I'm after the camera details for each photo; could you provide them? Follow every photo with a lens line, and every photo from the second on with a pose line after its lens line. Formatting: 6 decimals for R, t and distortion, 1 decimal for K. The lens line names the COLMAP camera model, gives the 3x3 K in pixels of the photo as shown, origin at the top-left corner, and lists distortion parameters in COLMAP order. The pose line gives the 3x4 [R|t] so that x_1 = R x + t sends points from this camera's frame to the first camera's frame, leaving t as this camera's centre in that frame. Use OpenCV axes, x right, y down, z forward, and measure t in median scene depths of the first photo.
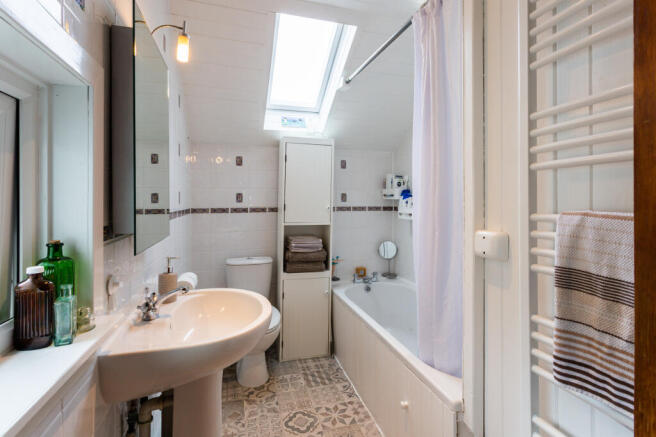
lens RADIAL K [[320.6, 0, 324.5], [0, 320.6, 213.7], [0, 0, 1]] dist [0.000746, 0.000220]
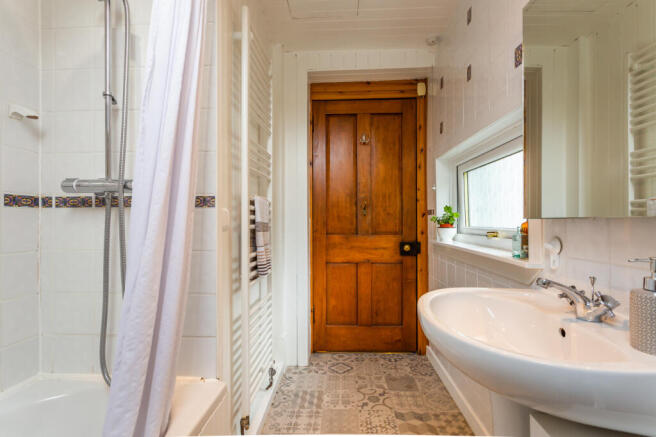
lens RADIAL K [[320.6, 0, 324.5], [0, 320.6, 213.7], [0, 0, 1]] dist [0.000746, 0.000220]
pose [[-0.947770, 0.000462, 0.318955, -0.363806], [0.002300, 0.999983, 0.005386, 0.003584], [-0.318947, 0.005838, -0.947754, 1.916588]]
